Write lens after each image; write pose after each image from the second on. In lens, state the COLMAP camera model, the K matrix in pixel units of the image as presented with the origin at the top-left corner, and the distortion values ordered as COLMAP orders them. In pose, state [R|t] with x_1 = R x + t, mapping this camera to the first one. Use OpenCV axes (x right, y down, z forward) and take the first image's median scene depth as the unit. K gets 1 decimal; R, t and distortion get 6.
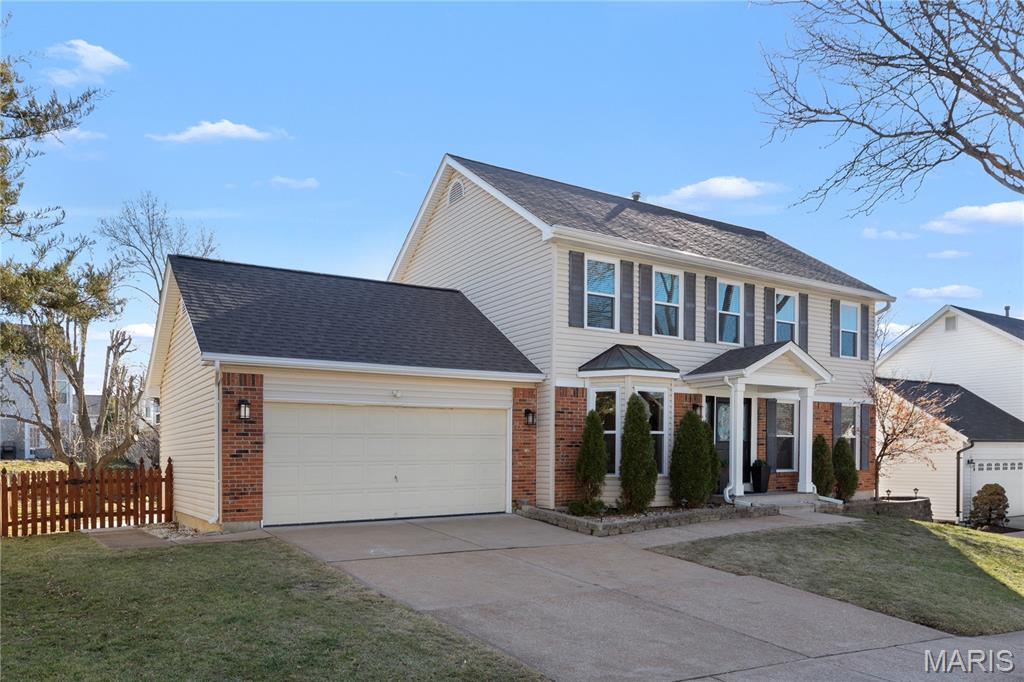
lens RADIAL K [[662.3, 0, 512.0], [0, 662.3, 325.3], [0, 0, 1]] dist [0.004693, 0.000785]
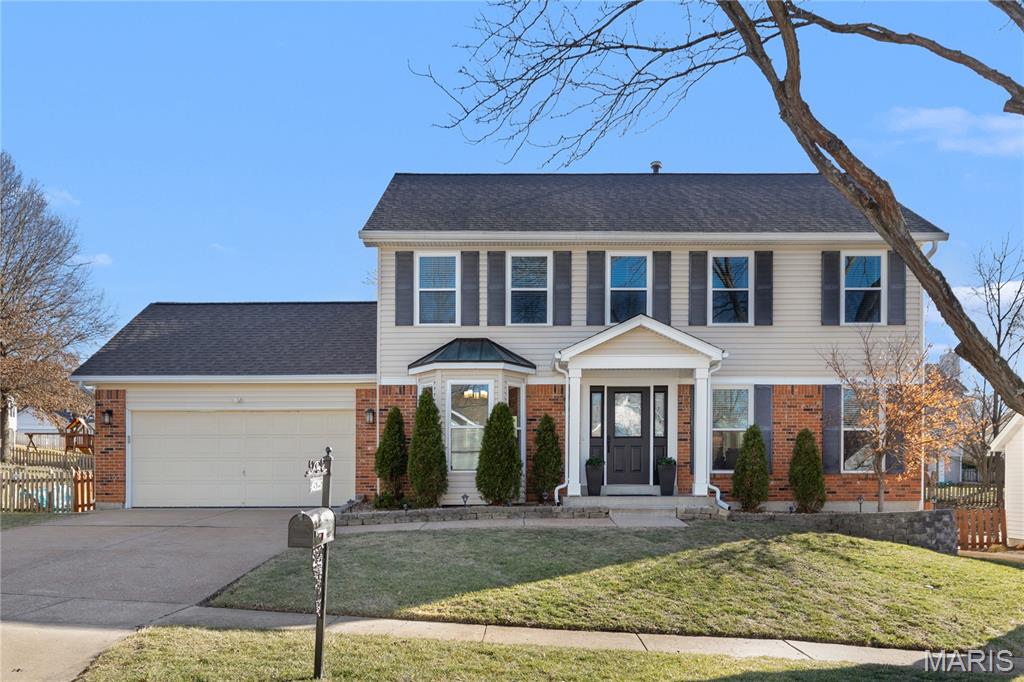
lens RADIAL K [[537.5, 0, 512.0], [0, 537.5, 341.0], [0, 0, 1]] dist [-0.006376, -0.000612]
pose [[0.862560, -0.100623, -0.495848, 0.608374], [0.096128, 0.994766, -0.034648, 0.066769], [0.496739, -0.017779, 0.867718, 0.353127]]
